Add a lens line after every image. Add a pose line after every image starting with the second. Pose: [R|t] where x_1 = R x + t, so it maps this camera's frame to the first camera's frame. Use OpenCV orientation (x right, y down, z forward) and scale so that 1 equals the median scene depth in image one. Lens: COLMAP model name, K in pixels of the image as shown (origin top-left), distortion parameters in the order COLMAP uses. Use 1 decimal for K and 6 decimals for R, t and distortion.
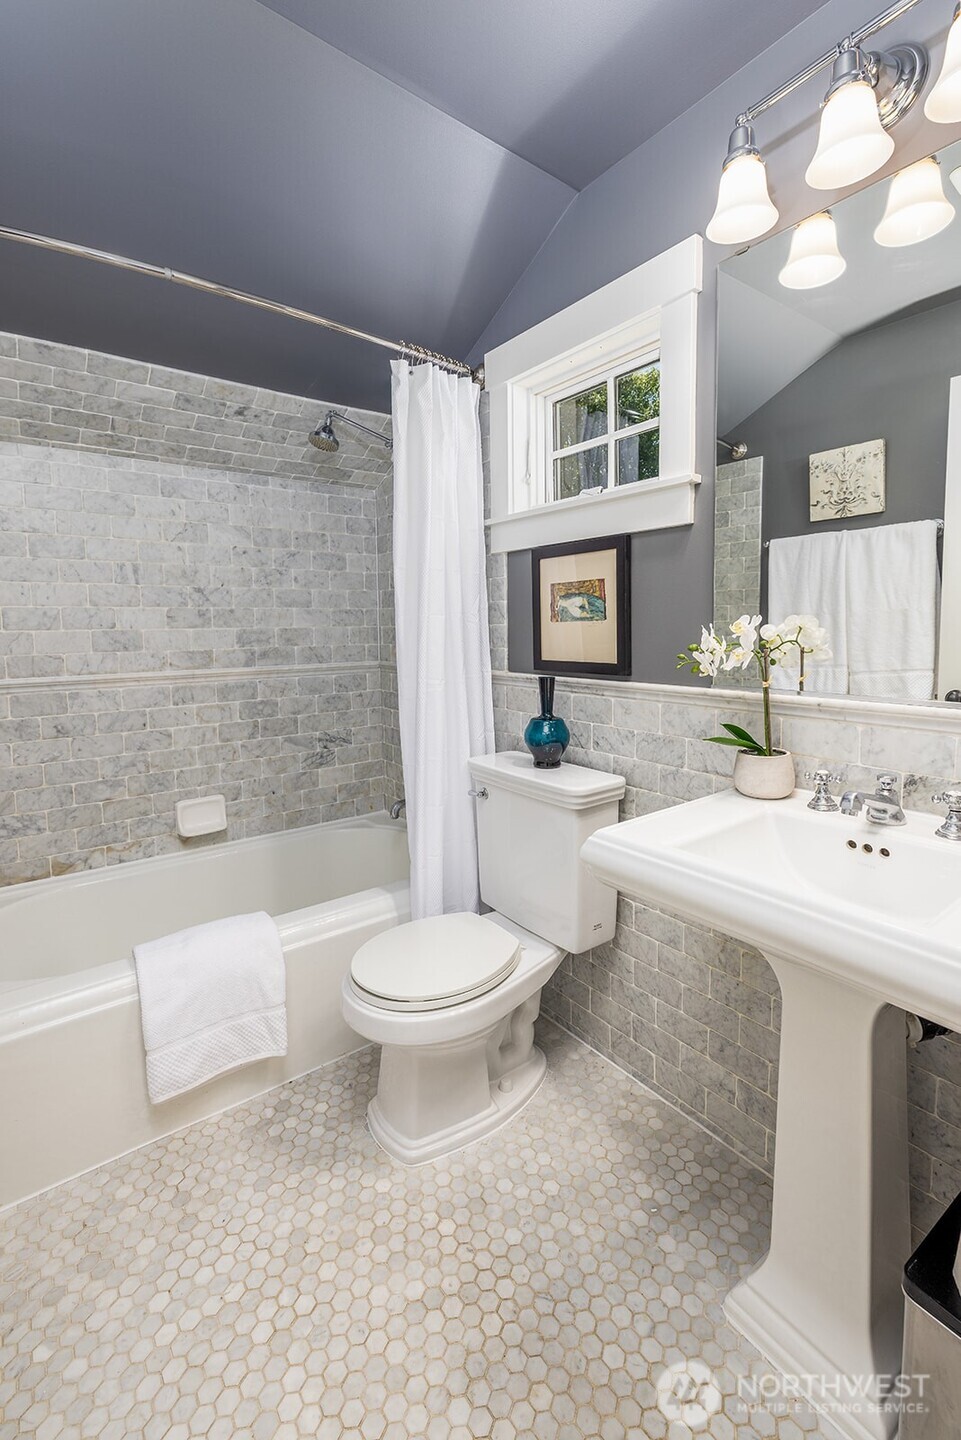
lens RADIAL K [[624.8, 0, 506.8], [0, 624.8, 681.3], [0, 0, 1]] dist [0.000085, 0.000112]
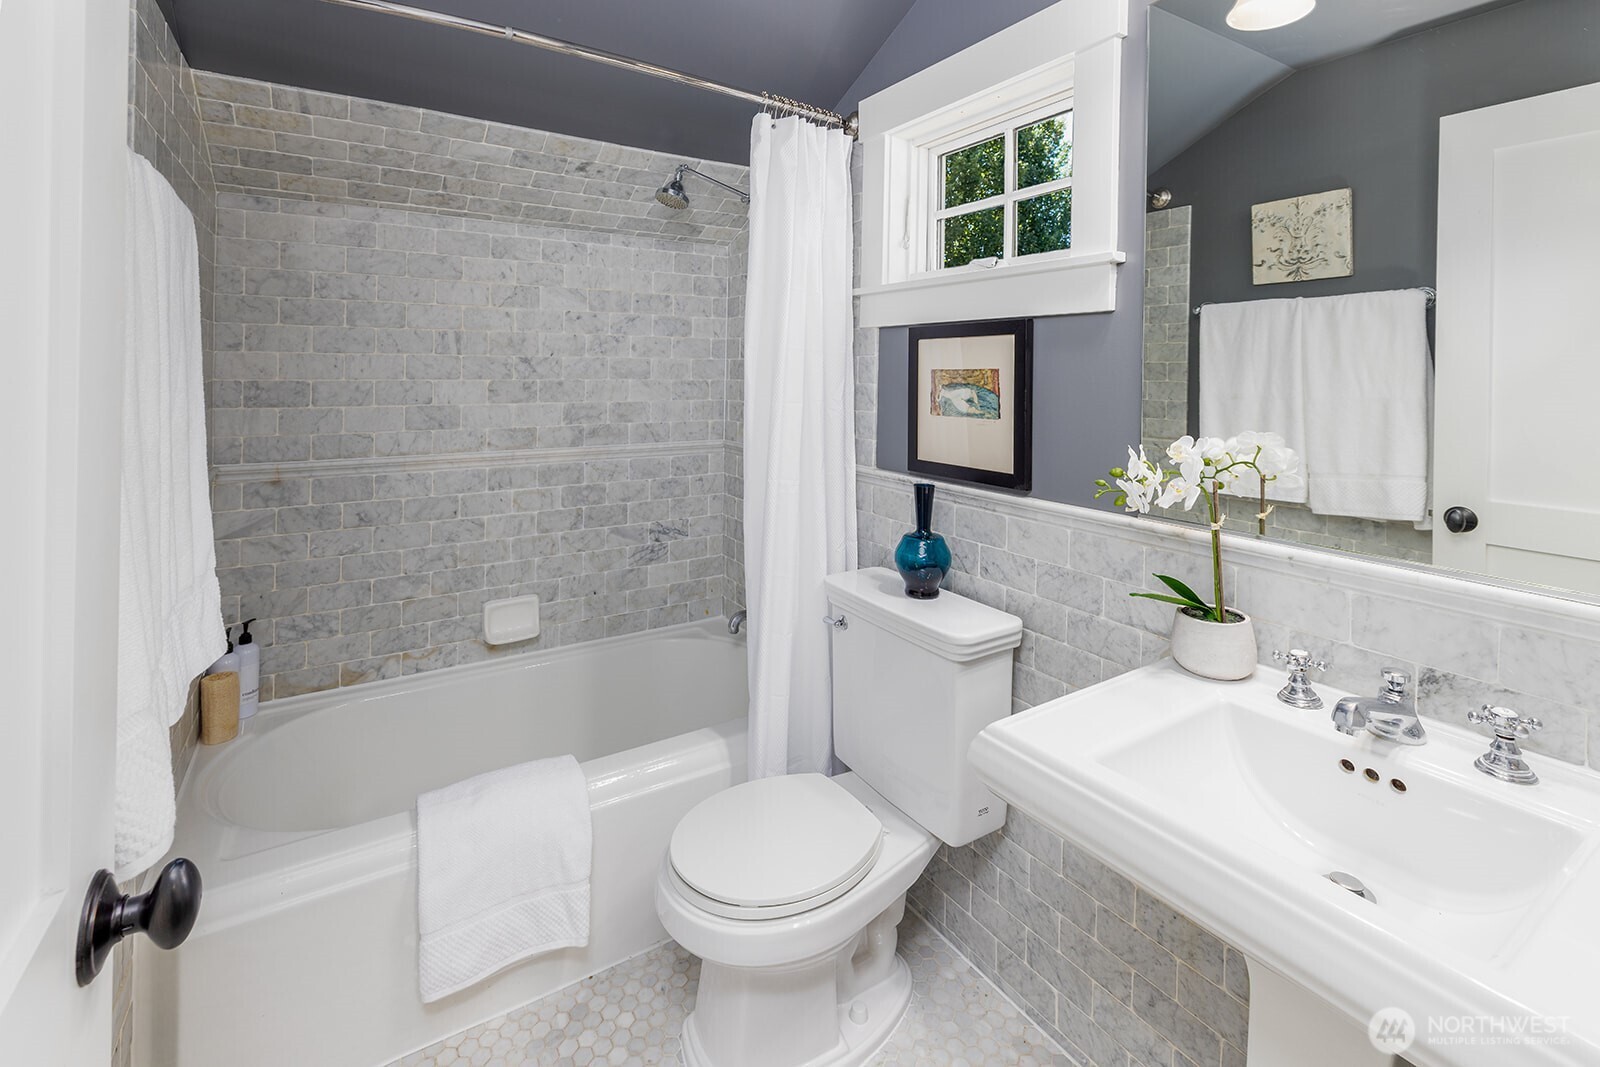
lens RADIAL K [[848.9, 0, 800.0], [0, 848.9, 533.5], [0, 0, 1]] dist [-0.000058, -0.000281]
pose [[0.994391, 0.027986, -0.101998, 0.019490], [-0.036550, 0.995872, -0.083088, 0.169453], [0.099252, 0.086350, 0.991309, -0.118048]]
